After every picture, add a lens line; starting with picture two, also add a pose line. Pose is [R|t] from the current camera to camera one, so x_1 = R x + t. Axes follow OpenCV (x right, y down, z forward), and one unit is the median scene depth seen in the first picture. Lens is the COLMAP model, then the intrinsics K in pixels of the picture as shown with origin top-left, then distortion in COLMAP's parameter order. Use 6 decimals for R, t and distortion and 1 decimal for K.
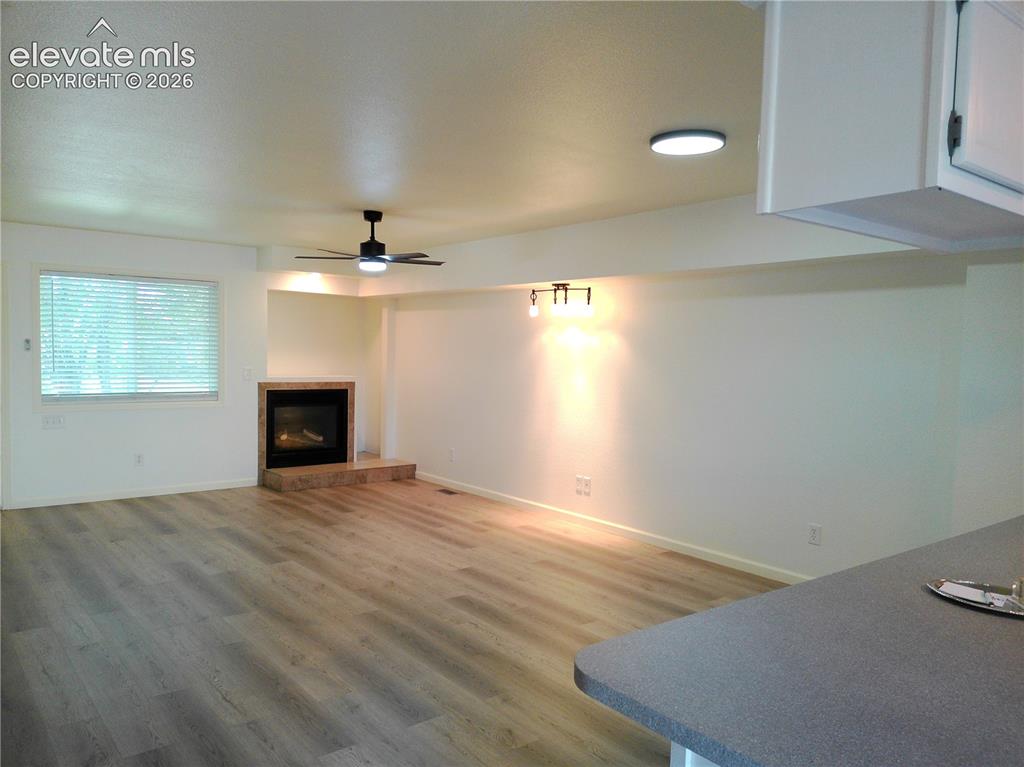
lens RADIAL K [[773.1, 0, 523.5], [0, 773.1, 398.5], [0, 0, 1]] dist [0.102689, -0.142521]
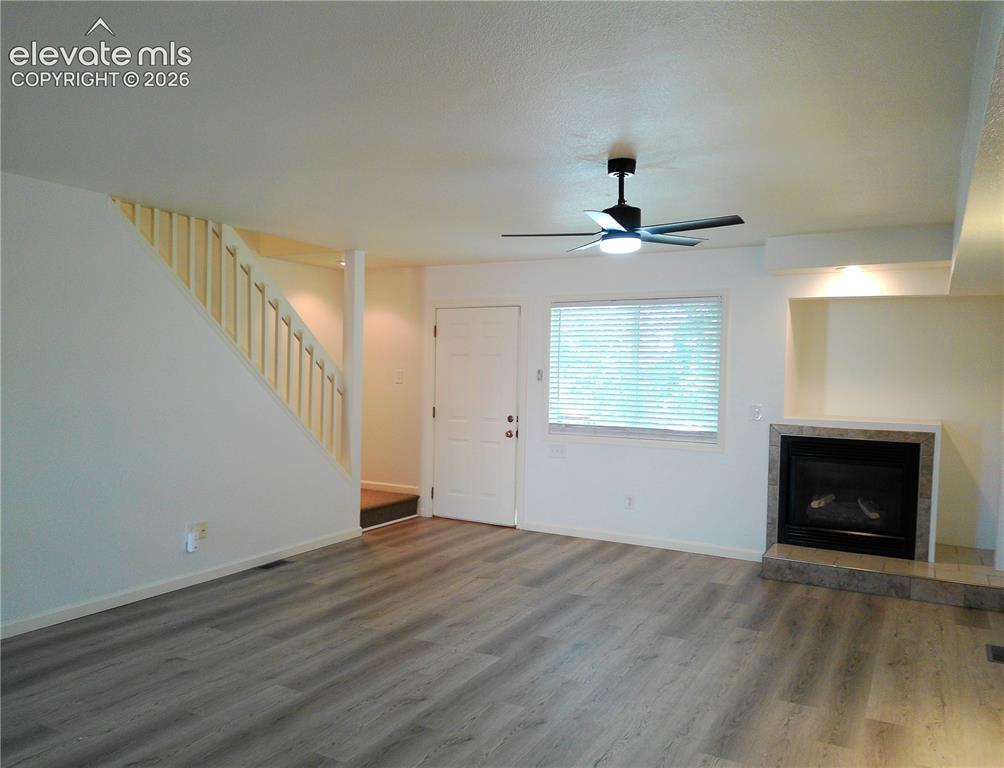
lens RADIAL K [[778.0, 0, 501.0], [0, 778.0, 411.5], [0, 0, 1]] dist [0.104302, -0.132382]
pose [[0.357014, 0.034322, -0.933468, 0.318299], [-0.068934, 0.997568, 0.010314, -0.027223], [0.931552, 0.060666, 0.358512, 0.581908]]
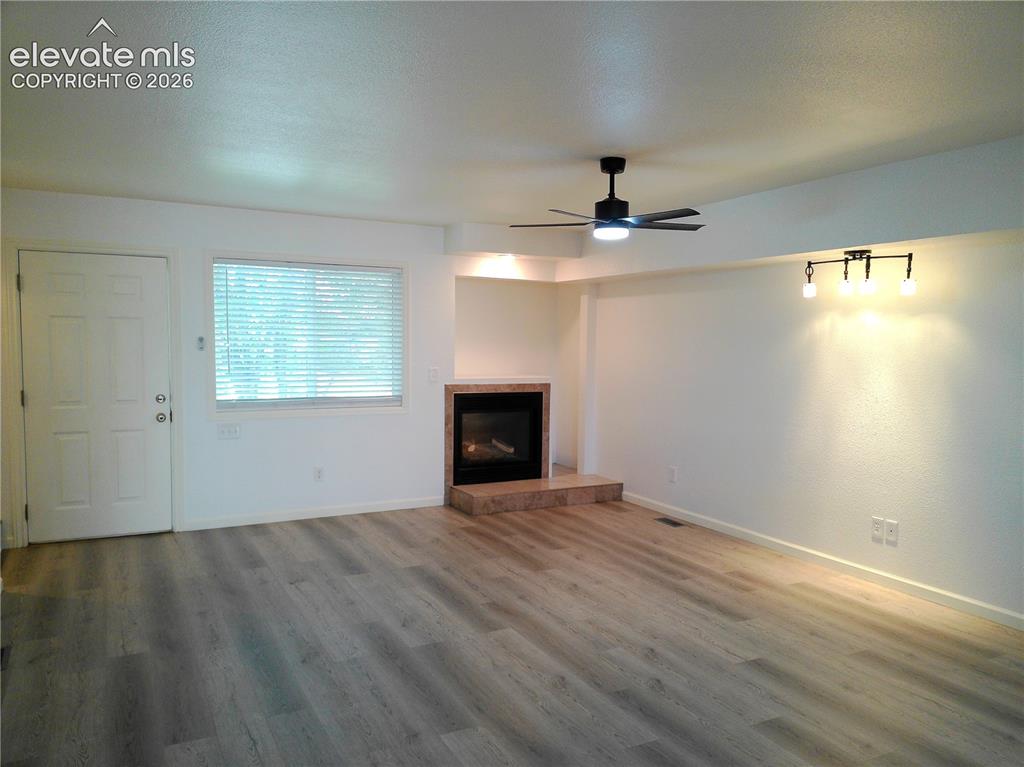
lens RADIAL K [[770.6, 0, 506.9], [0, 770.6, 403.0], [0, 0, 1]] dist [0.080226, -0.105856]
pose [[0.979292, 0.006575, -0.202347, -0.120925], [-0.003310, 0.999859, 0.016473, -0.017667], [0.202427, -0.015462, 0.979175, 0.219679]]
